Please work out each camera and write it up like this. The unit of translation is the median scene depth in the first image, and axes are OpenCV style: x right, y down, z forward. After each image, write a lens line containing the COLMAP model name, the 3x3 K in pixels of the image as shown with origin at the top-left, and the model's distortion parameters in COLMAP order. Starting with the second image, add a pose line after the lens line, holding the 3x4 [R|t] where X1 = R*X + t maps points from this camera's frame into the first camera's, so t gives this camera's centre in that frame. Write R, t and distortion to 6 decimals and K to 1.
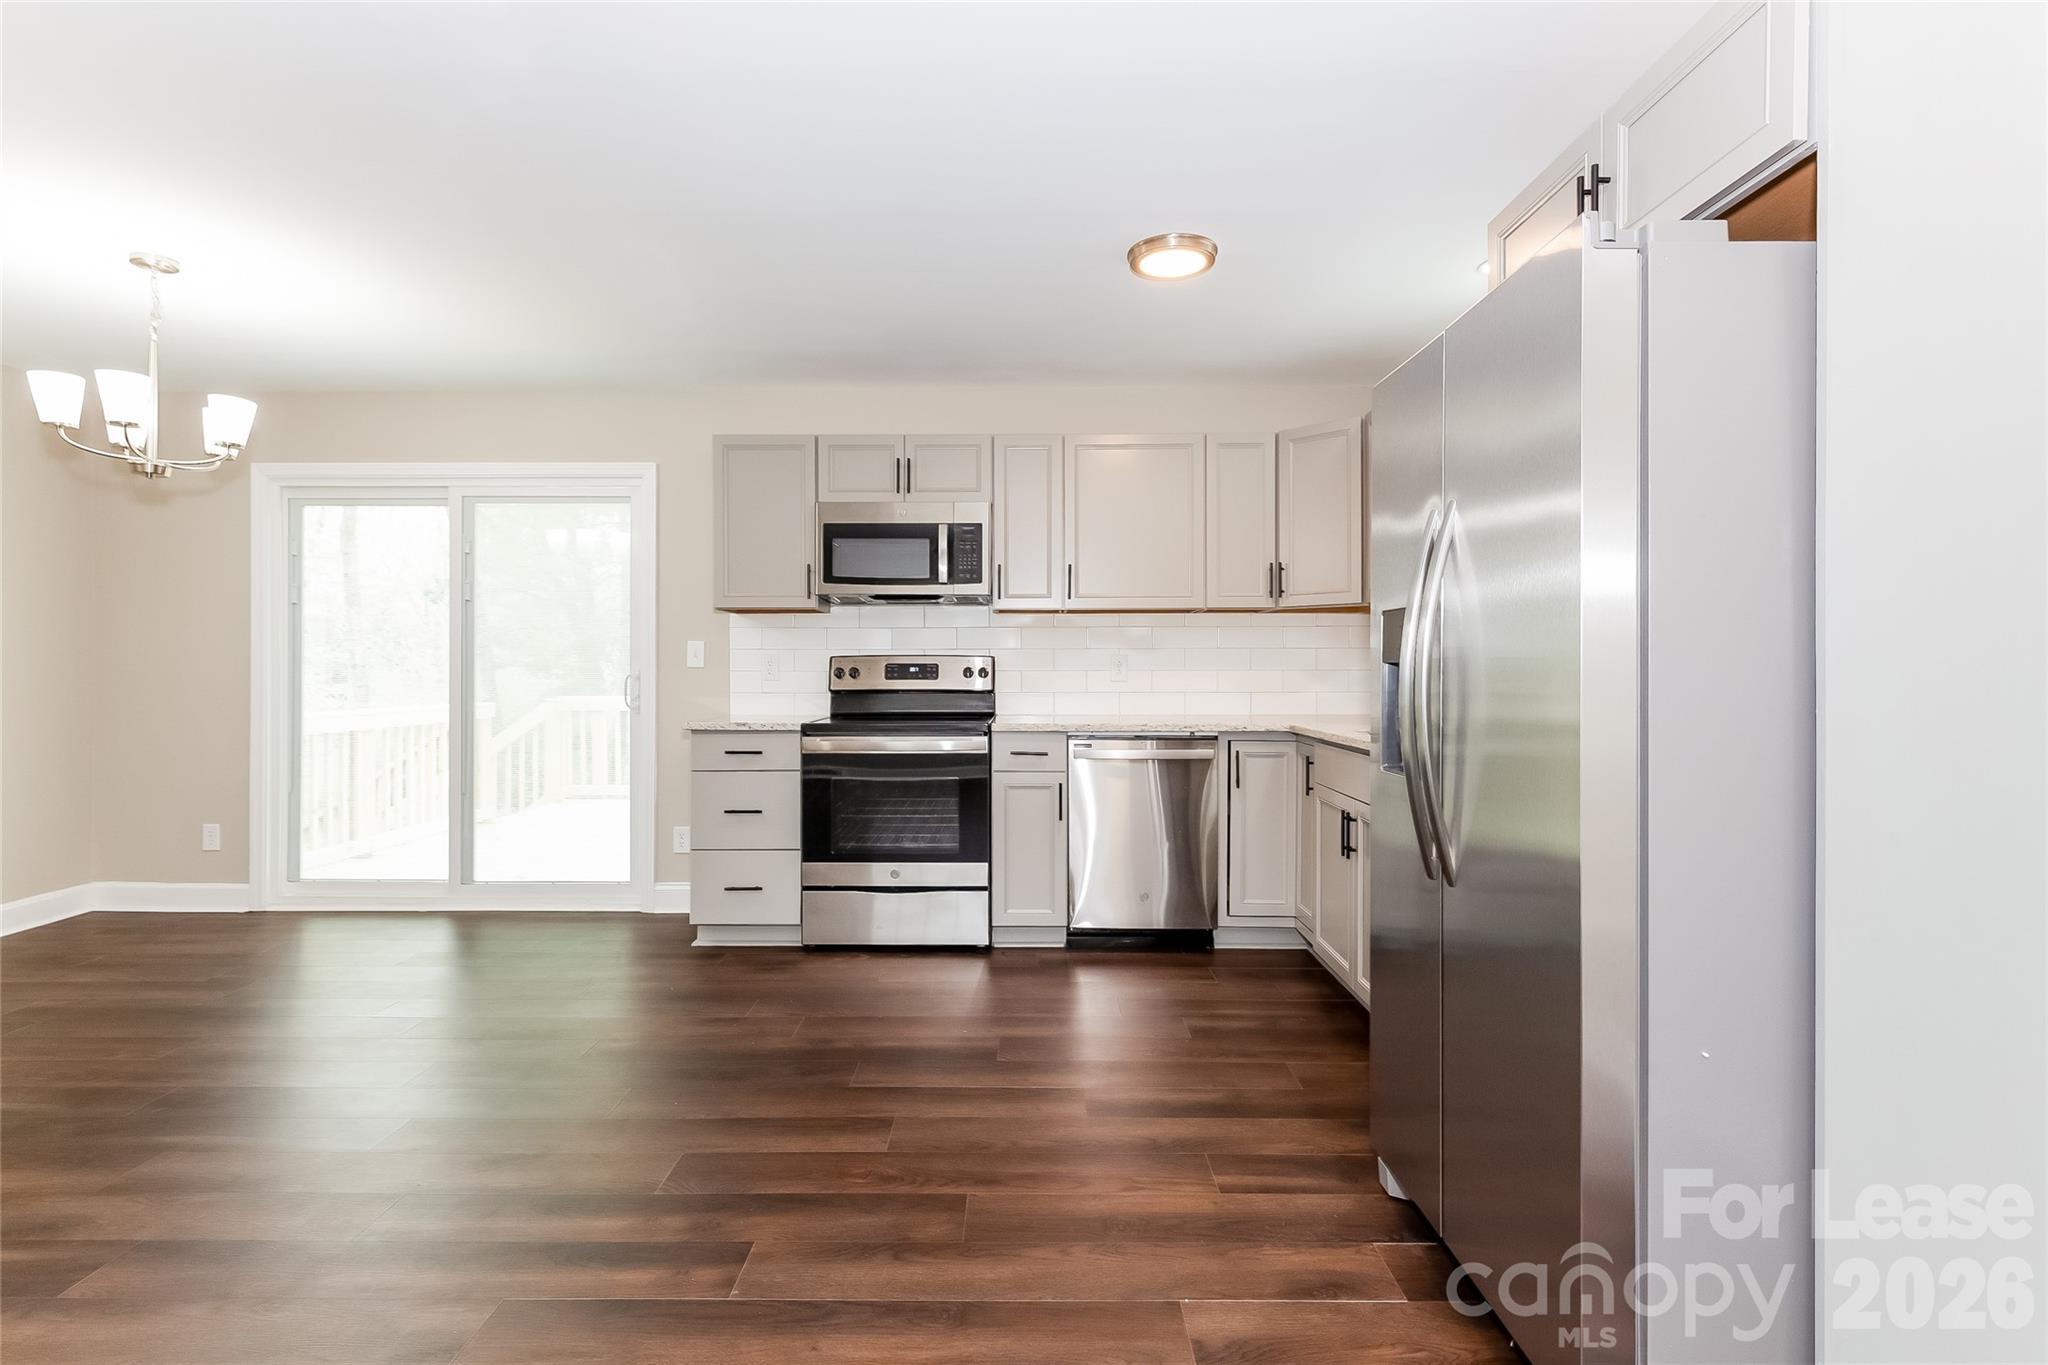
lens RADIAL K [[1012.5, 0, 1039.3], [0, 1012.5, 674.7], [0, 0, 1]] dist [0.000603, 0.000271]
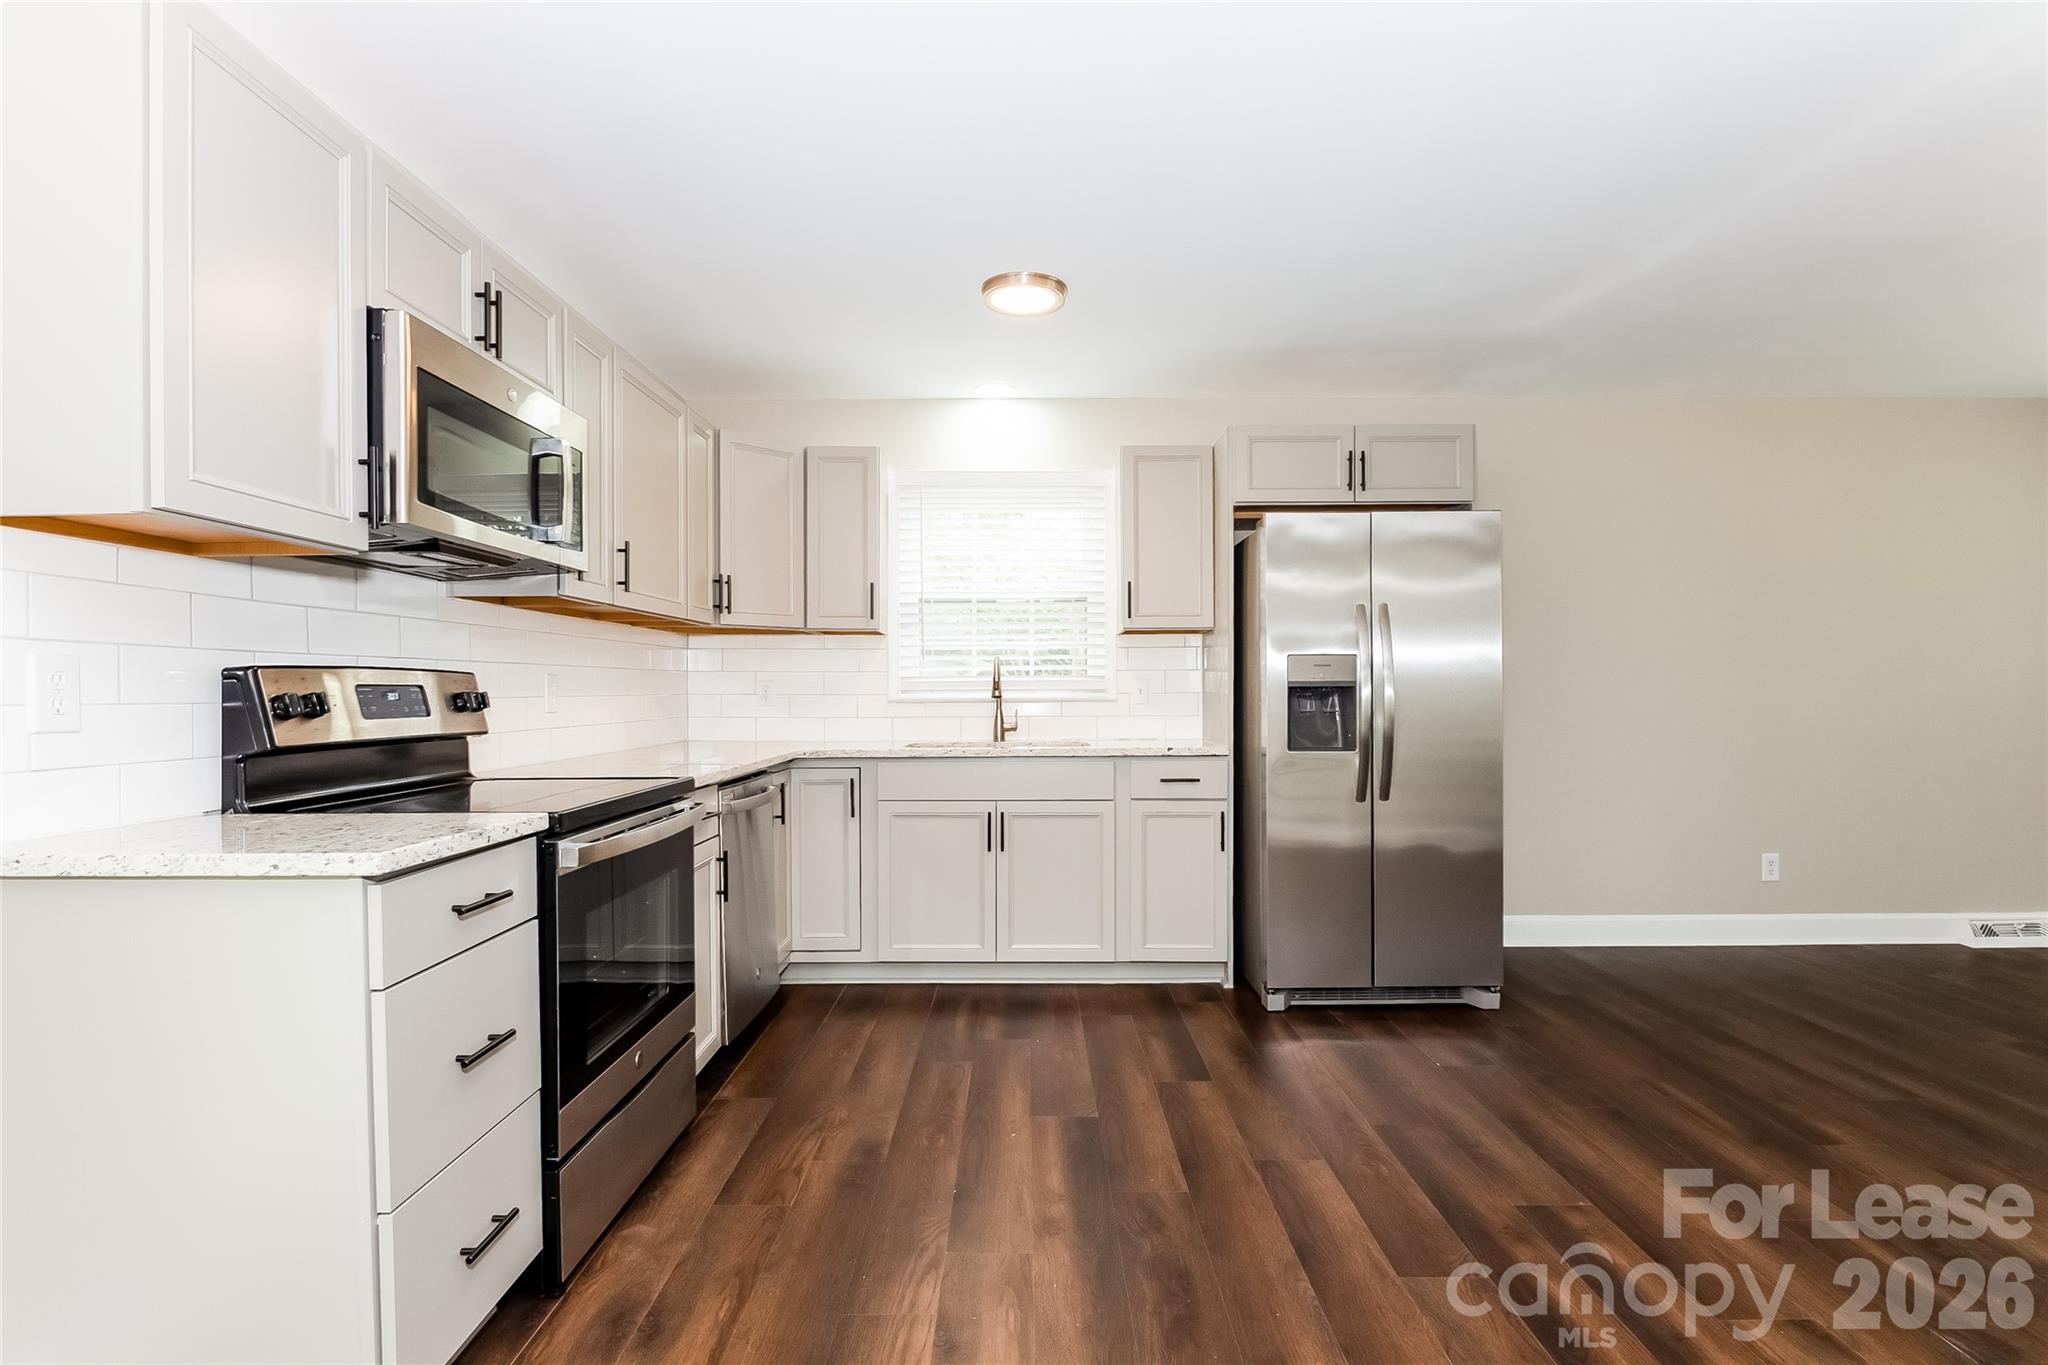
lens RADIAL K [[1000.9, 0, 1035.8], [0, 1000.9, 689.8], [0, 0, 1]] dist [0.013633, 0.000852]
pose [[-0.032818, -0.002400, 0.999458, -0.659877], [0.001582, 0.999996, 0.002453, -0.009947], [-0.999460, 0.001662, -0.032814, 0.746255]]
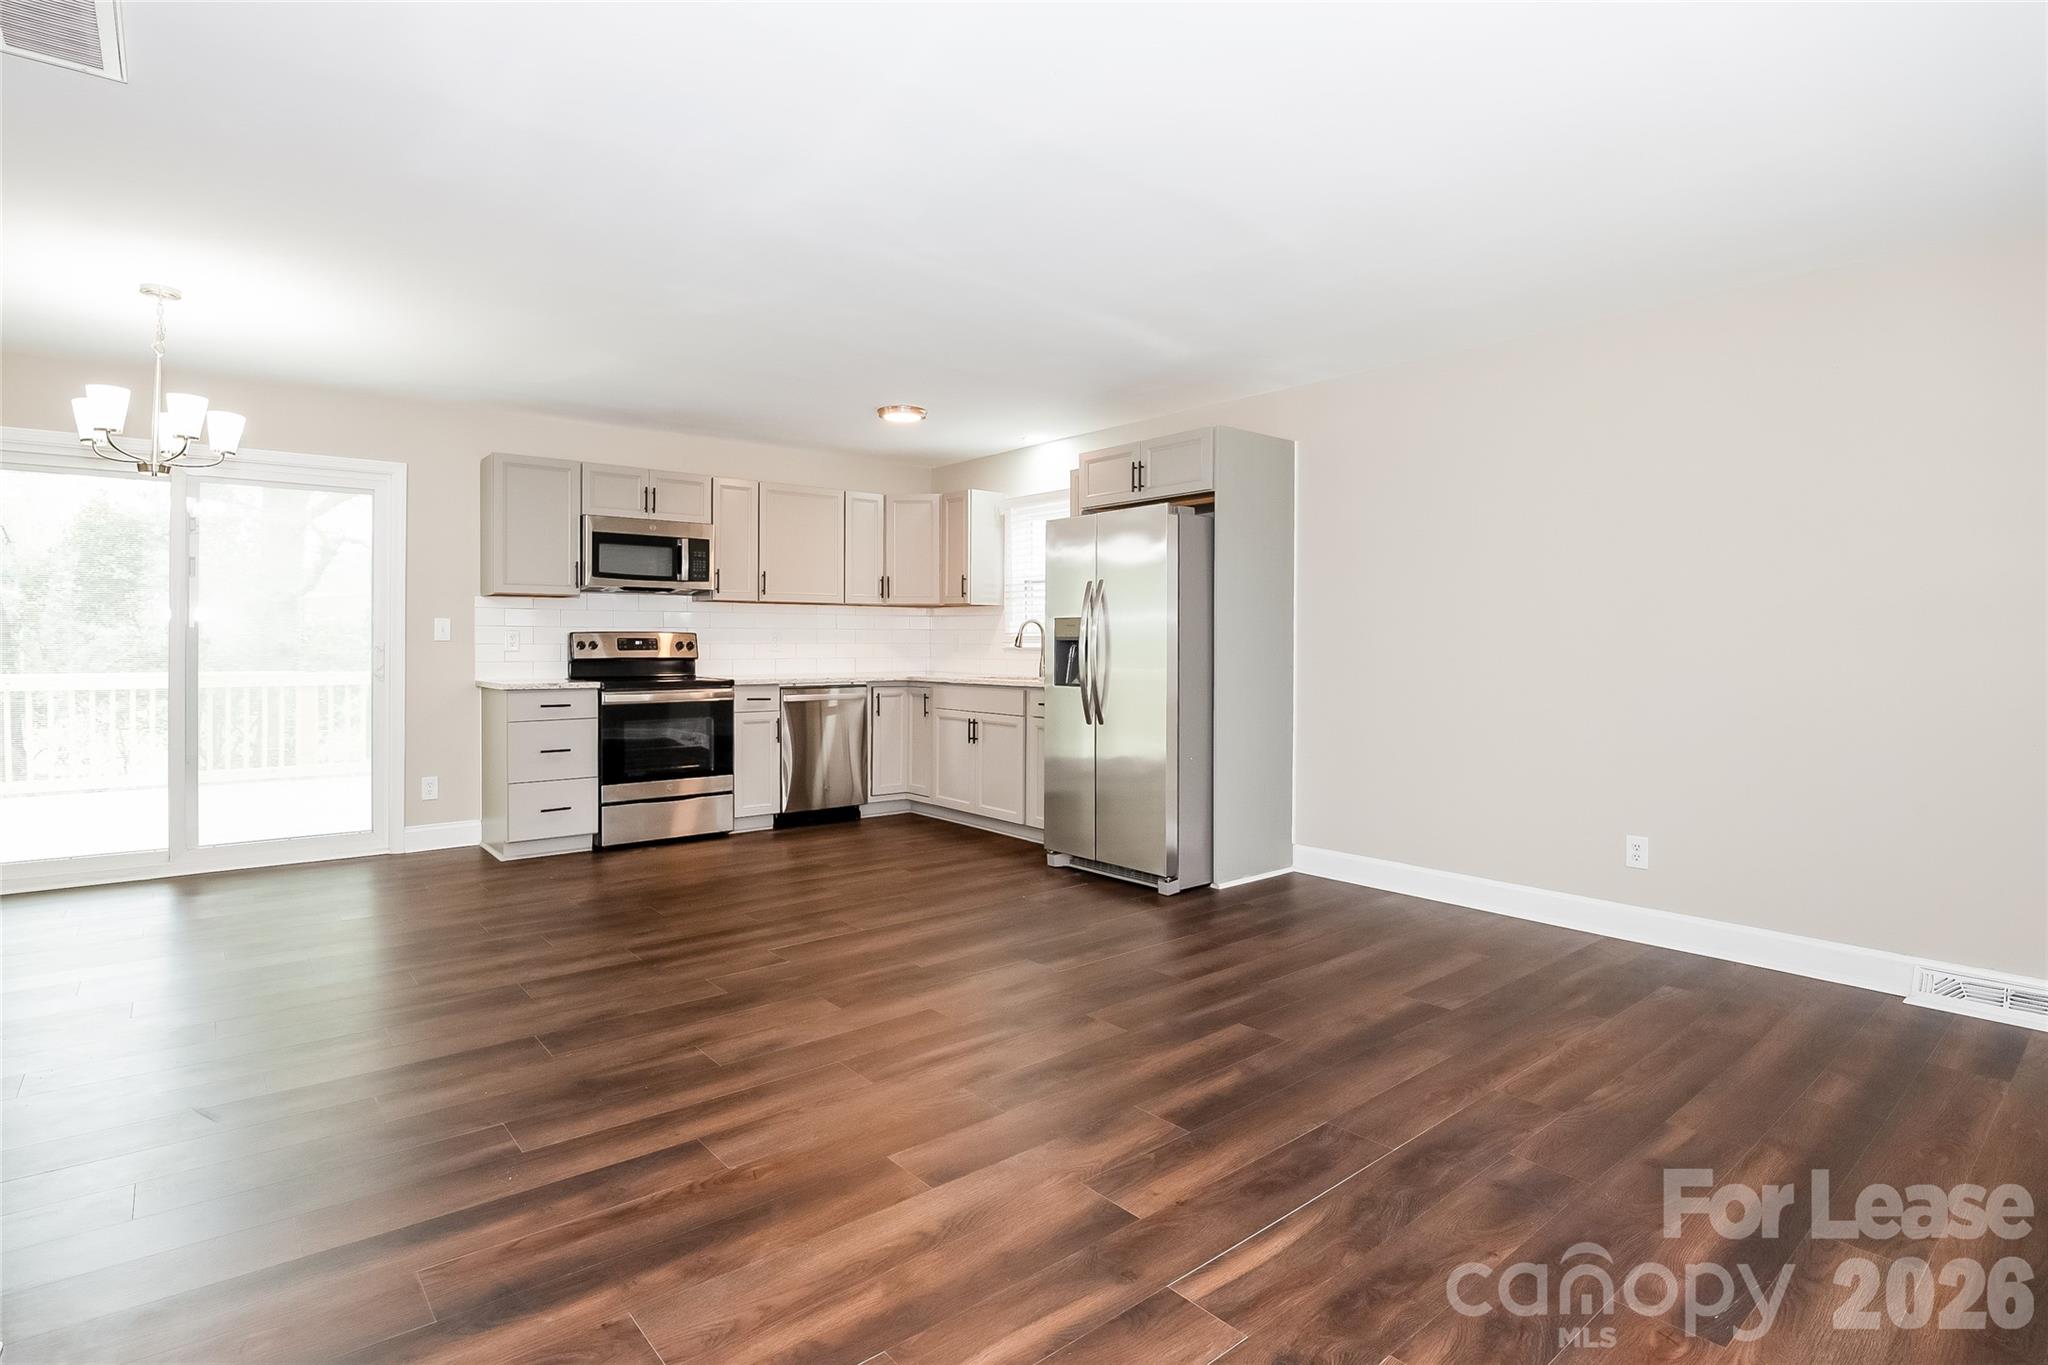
lens RADIAL K [[1012.5, 0, 1015.1], [0, 1012.5, 648.9], [0, 0, 1]] dist [0.000603, 0.000271]
pose [[0.768346, -0.004154, 0.640021, -0.633715], [-0.000845, 0.999971, 0.007505, -0.007525], [-0.640034, -0.006307, 0.768321, -0.365370]]
